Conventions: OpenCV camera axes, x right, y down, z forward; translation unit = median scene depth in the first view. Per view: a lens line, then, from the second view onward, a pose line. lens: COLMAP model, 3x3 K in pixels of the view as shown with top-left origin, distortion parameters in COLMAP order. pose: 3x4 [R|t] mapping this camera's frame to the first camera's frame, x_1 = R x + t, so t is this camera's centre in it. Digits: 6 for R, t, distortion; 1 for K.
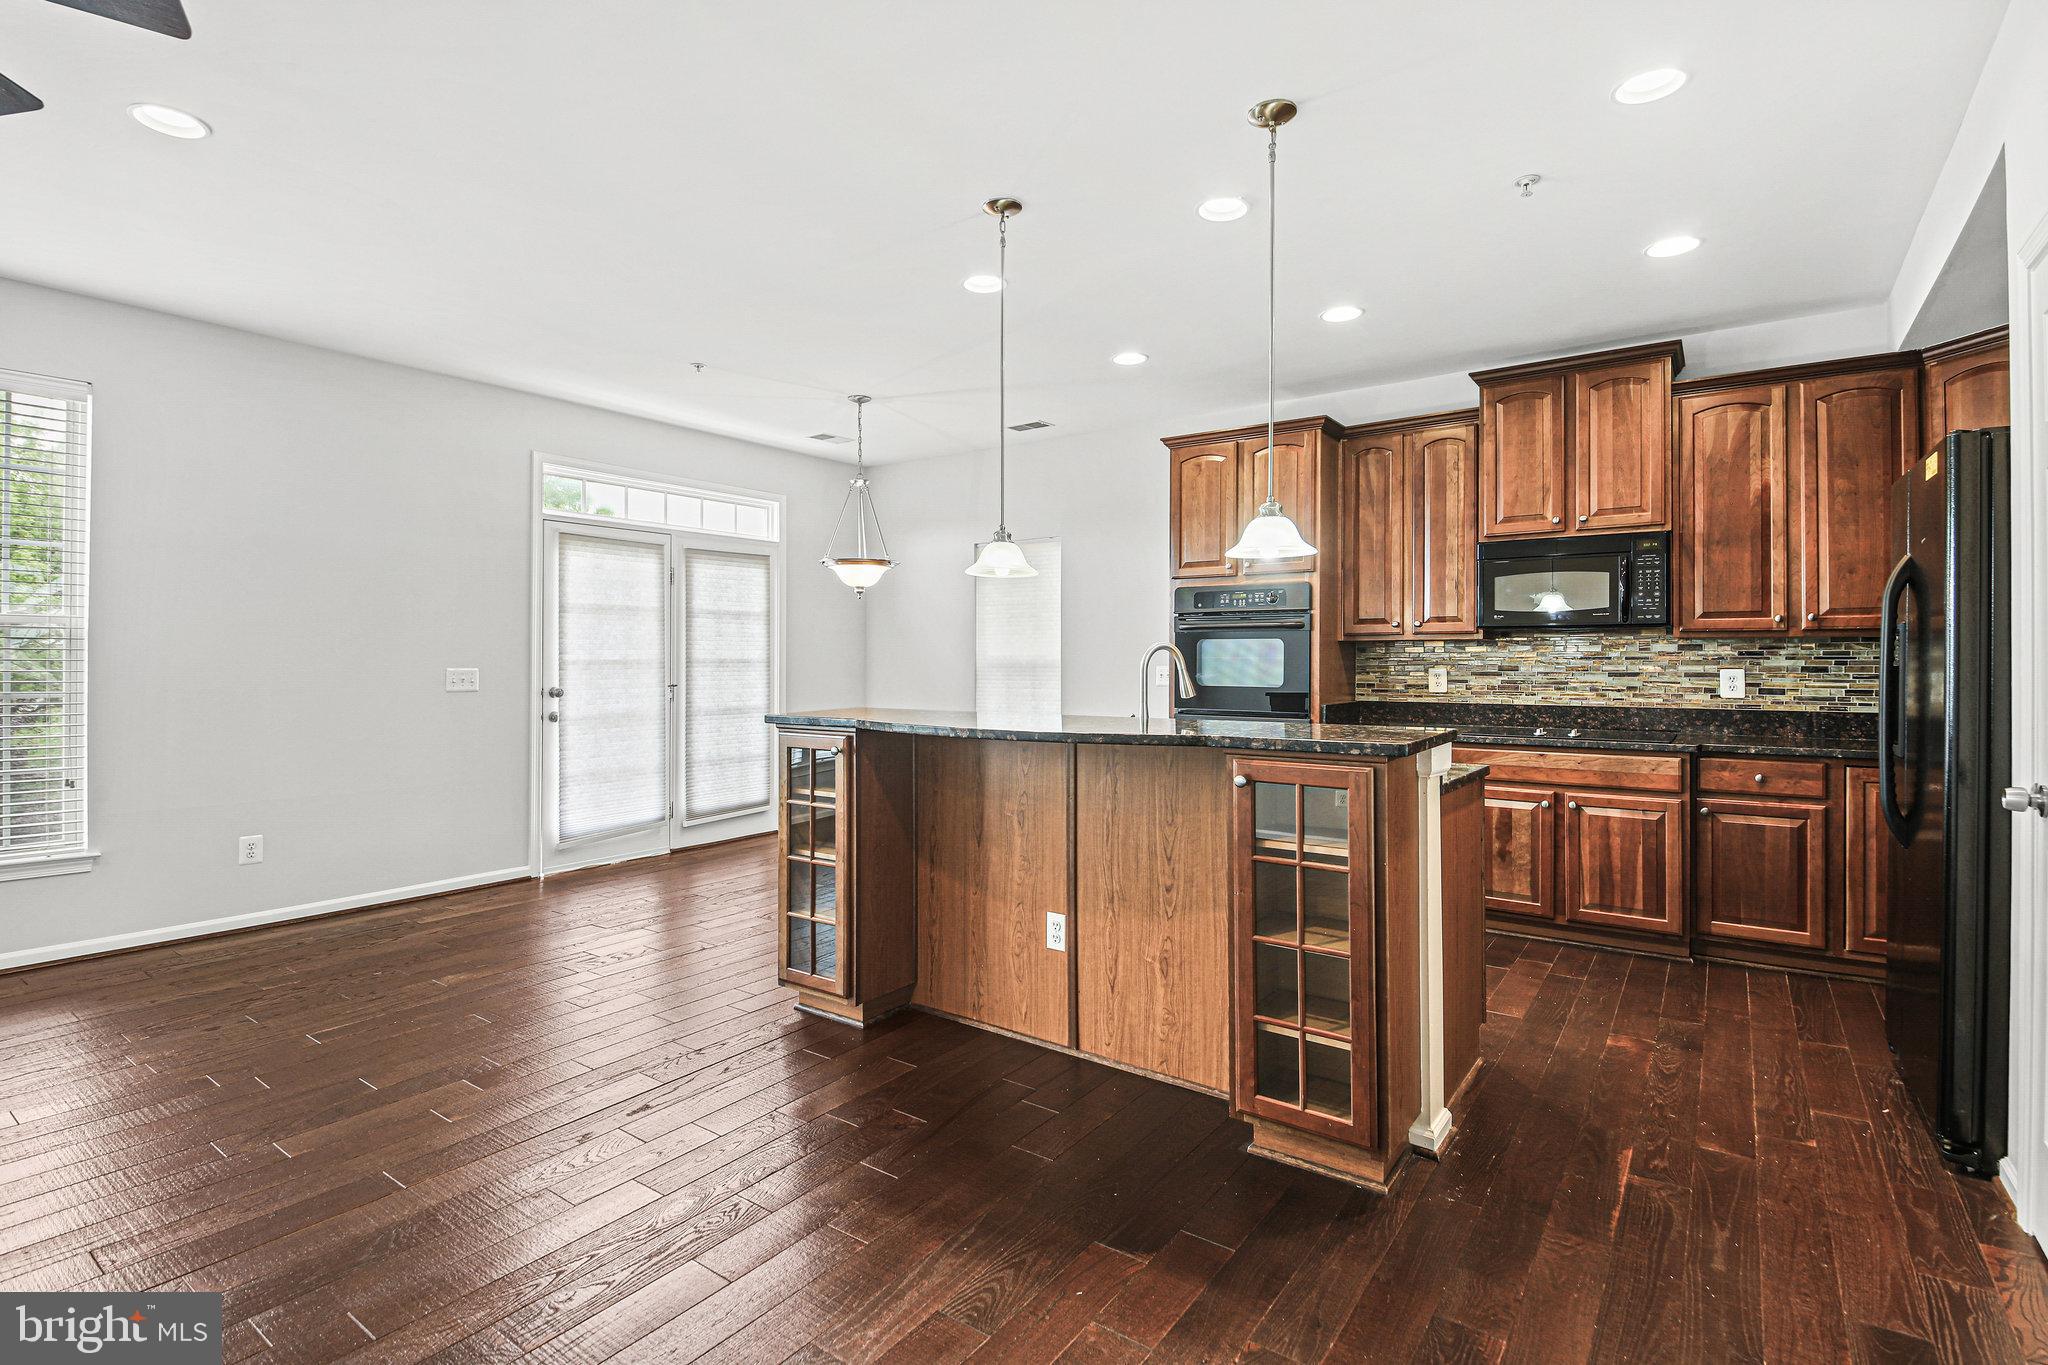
lens RADIAL K [[968.1, 0, 1017.2], [0, 968.1, 654.5], [0, 0, 1]] dist [0.021730, -0.019816]
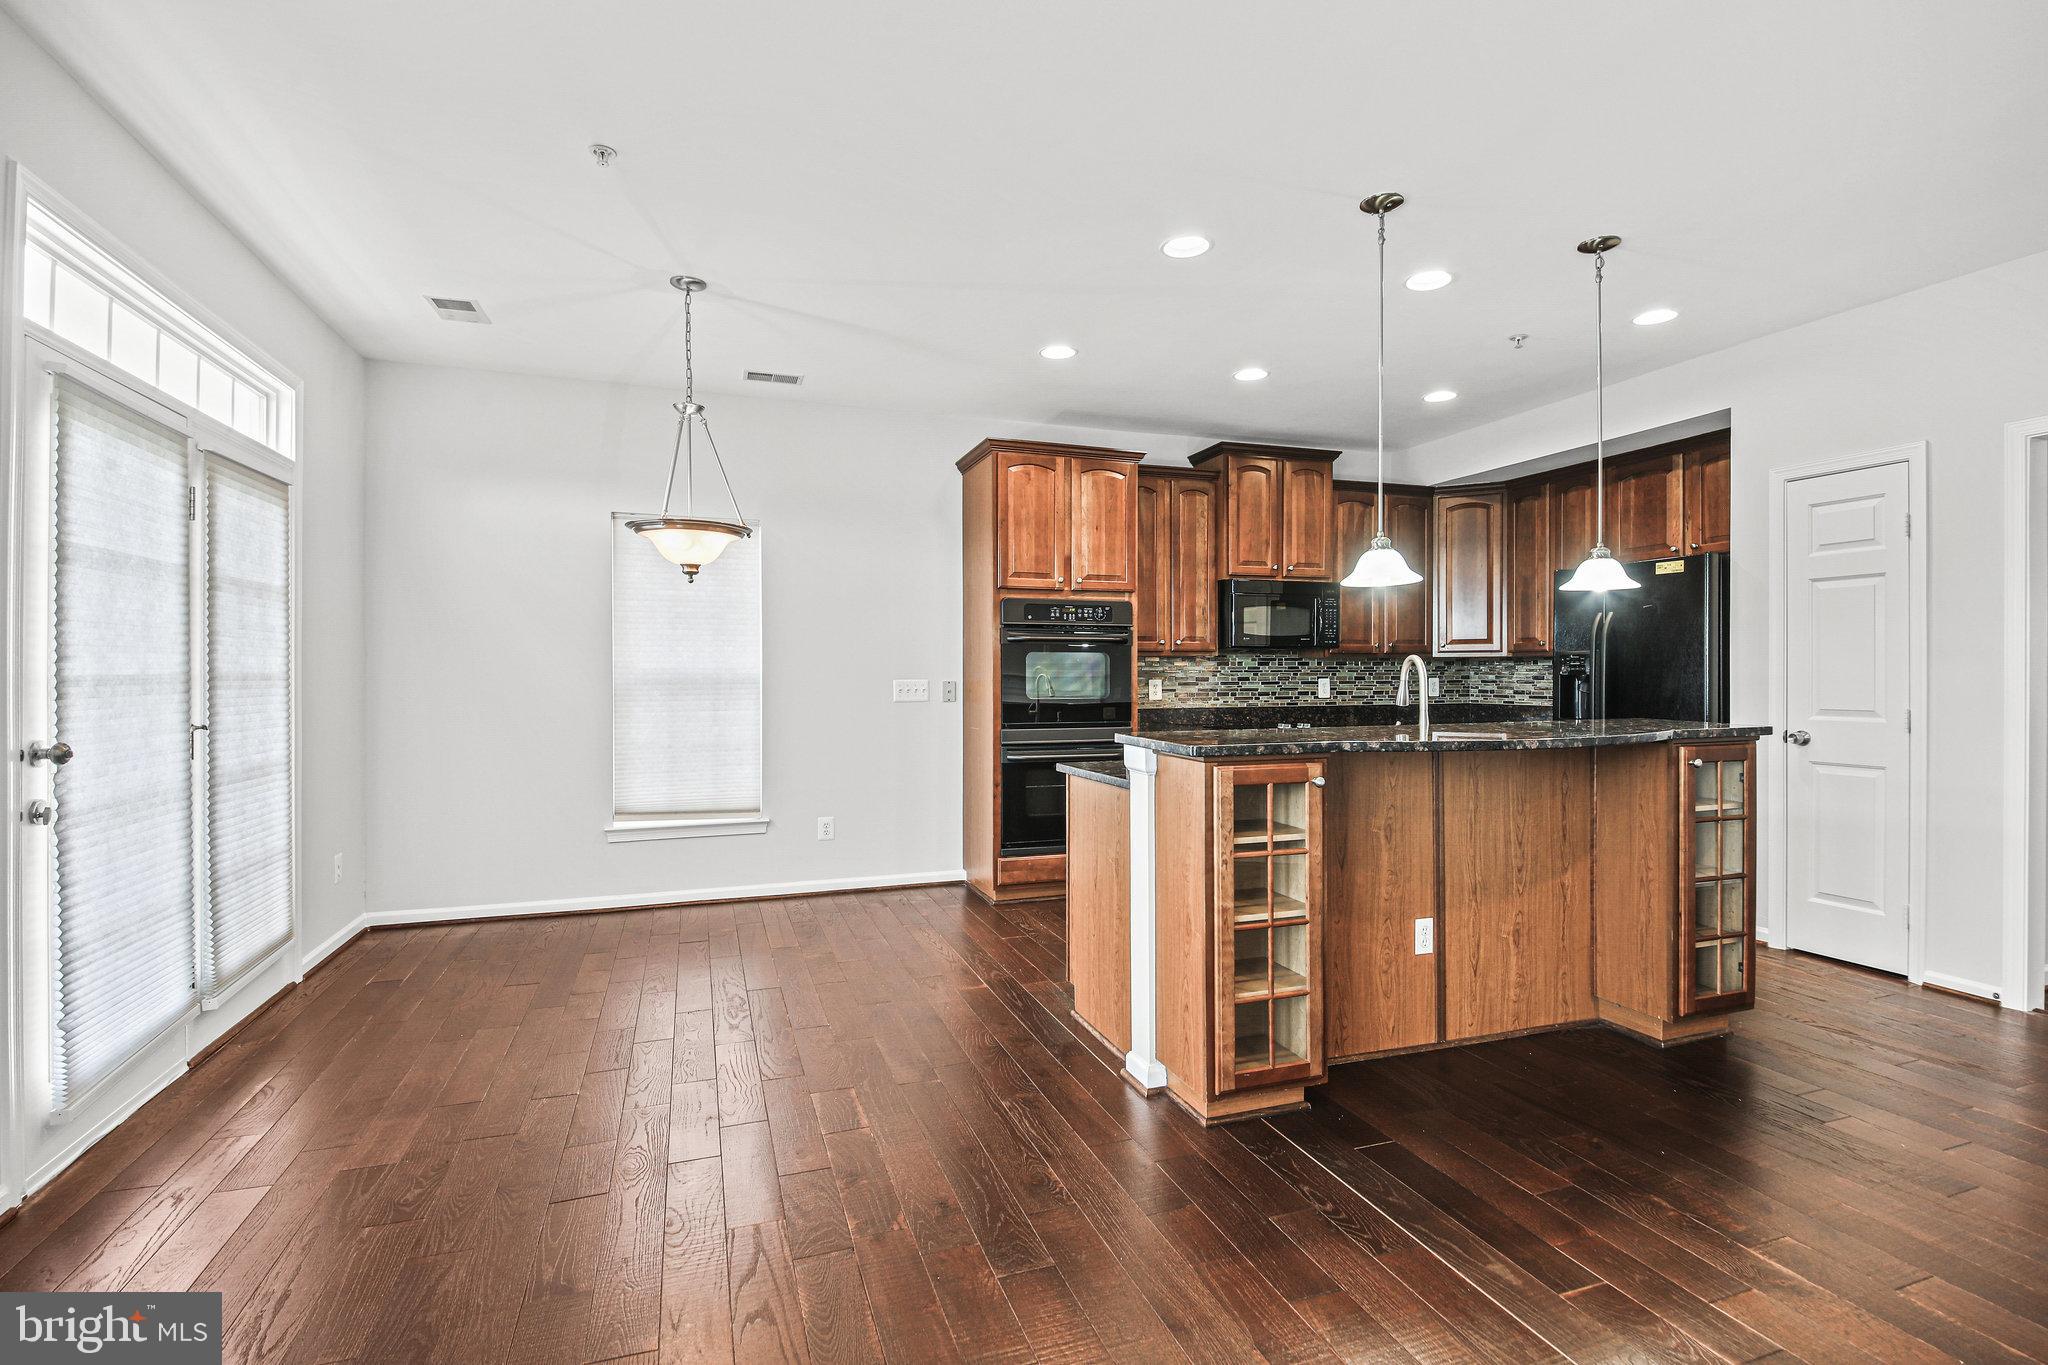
lens RADIAL K [[968.1, 0, 1026.4], [0, 968.1, 670.7], [0, 0, 1]] dist [0.021730, -0.019816]
pose [[0.567615, 0.000474, 0.823294, -0.682389], [-0.002738, 0.999995, 0.001312, 0.002136], [-0.823289, -0.002998, 0.567614, 0.494675]]
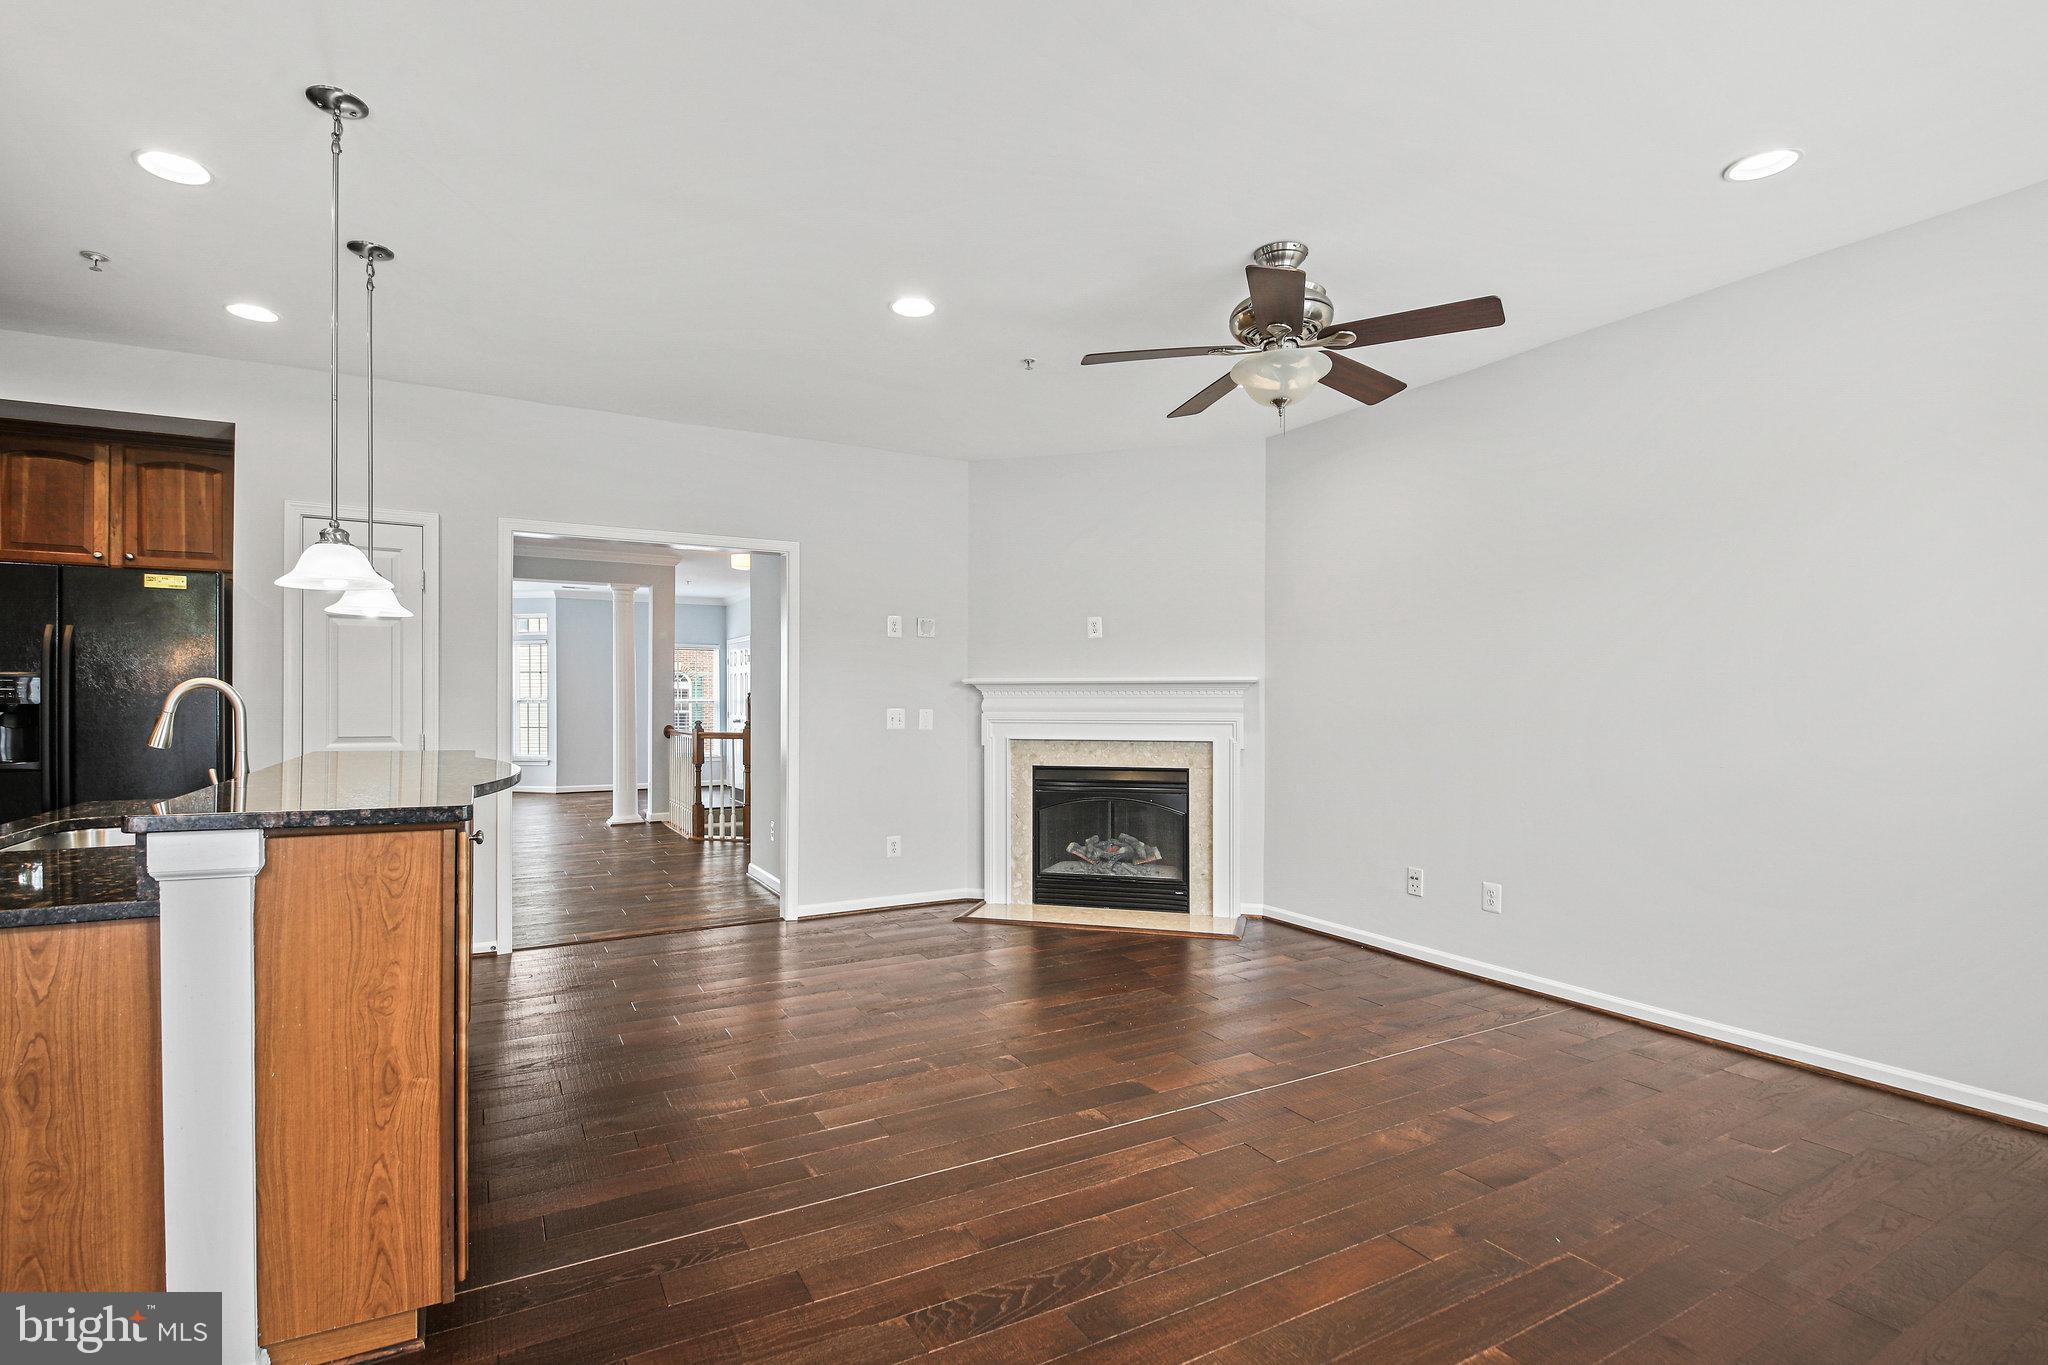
lens RADIAL K [[968.1, 0, 1004.1], [0, 968.1, 723.1], [0, 0, 1]] dist [0.021730, -0.019816]
pose [[-0.904587, -0.014221, 0.426052, -0.545549], [-0.006952, 0.999803, 0.018612, 0.000722], [-0.426233, 0.013874, -0.904507, 0.975992]]
